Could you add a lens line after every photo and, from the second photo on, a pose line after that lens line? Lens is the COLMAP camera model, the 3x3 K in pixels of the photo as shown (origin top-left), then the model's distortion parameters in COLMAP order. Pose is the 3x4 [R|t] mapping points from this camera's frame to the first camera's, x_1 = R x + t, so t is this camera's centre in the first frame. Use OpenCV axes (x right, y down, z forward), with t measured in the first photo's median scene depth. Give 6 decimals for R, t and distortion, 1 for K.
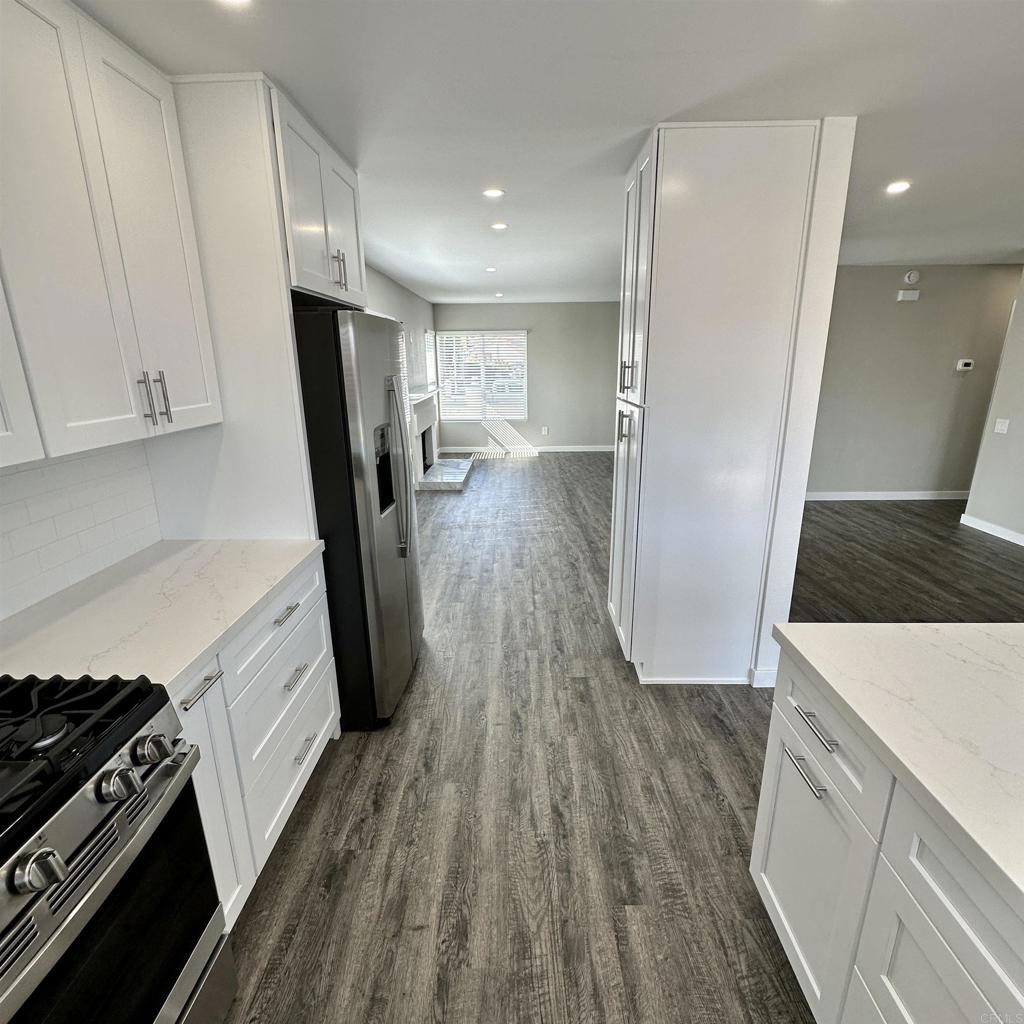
lens RADIAL K [[543.5, 0, 514.5], [0, 543.5, 513.7], [0, 0, 1]] dist [0.000710, -0.001777]
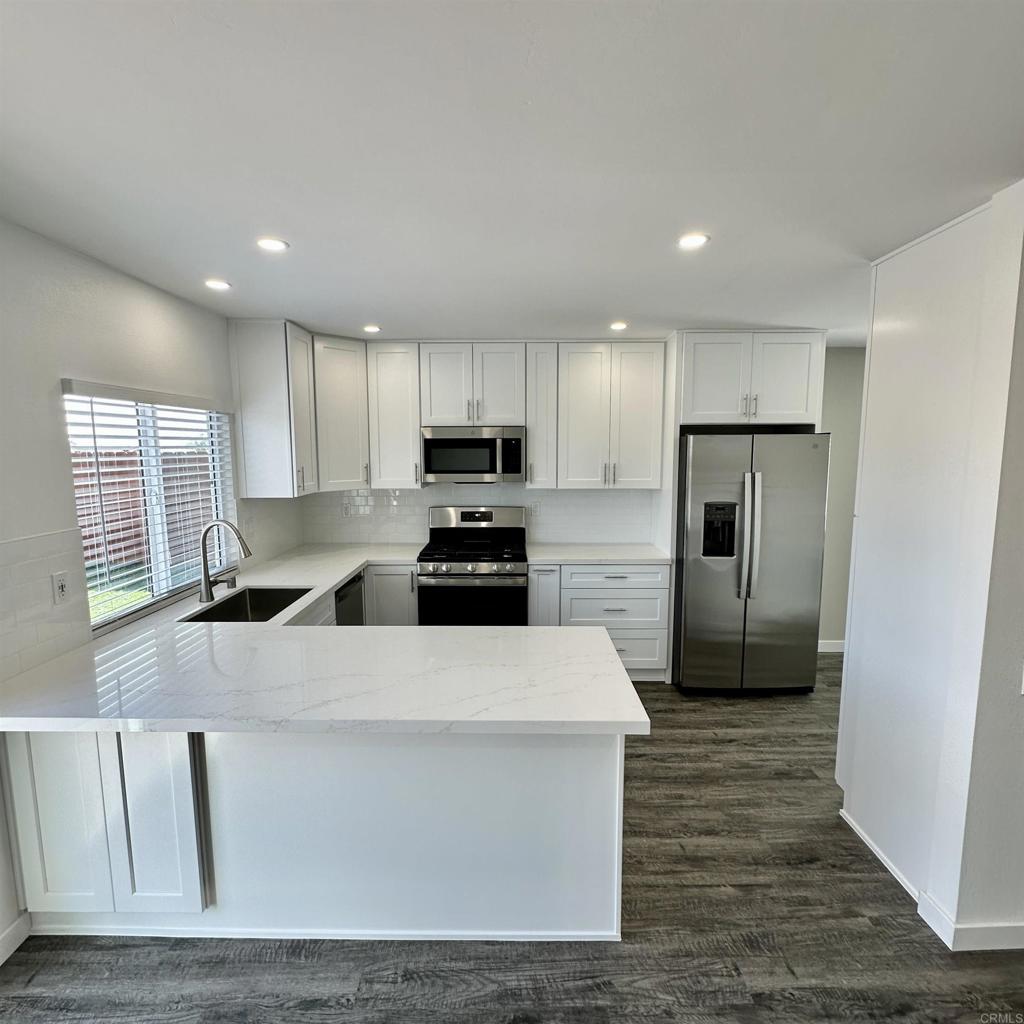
lens RADIAL K [[543.5, 0, 514.4], [0, 543.5, 510.5], [0, 0, 1]] dist [0.000710, -0.001777]
pose [[0.013684, 0.125493, -0.992000, 0.721937], [-0.274097, 0.954561, 0.116975, -0.088083], [0.961605, 0.270304, 0.047460, 0.198209]]
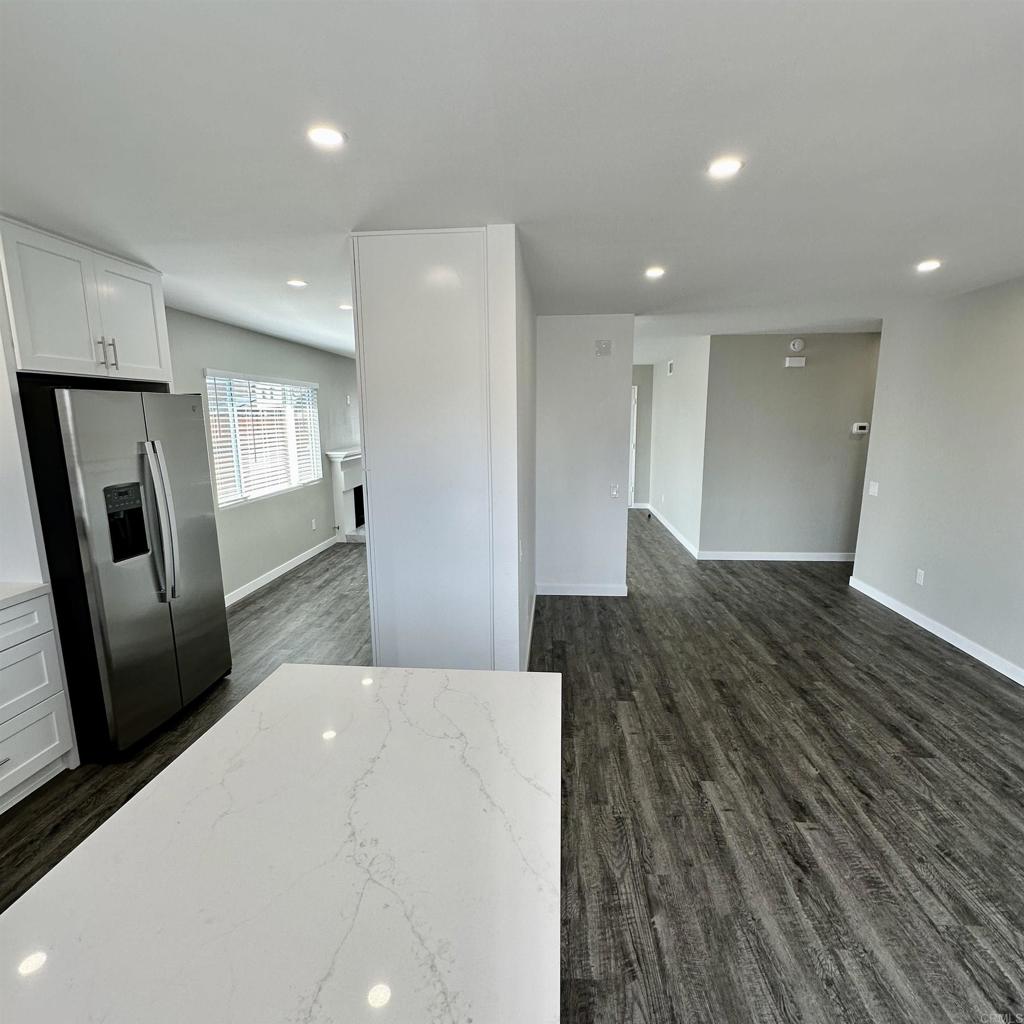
lens RADIAL K [[543.5, 0, 508.6], [0, 543.5, 511.9], [0, 0, 1]] dist [0.000710, -0.001777]
pose [[0.997563, 0.014420, -0.068270, 0.355843], [-0.021383, 0.994515, -0.102388, -0.002169], [0.066419, 0.103598, 0.992399, -0.042155]]
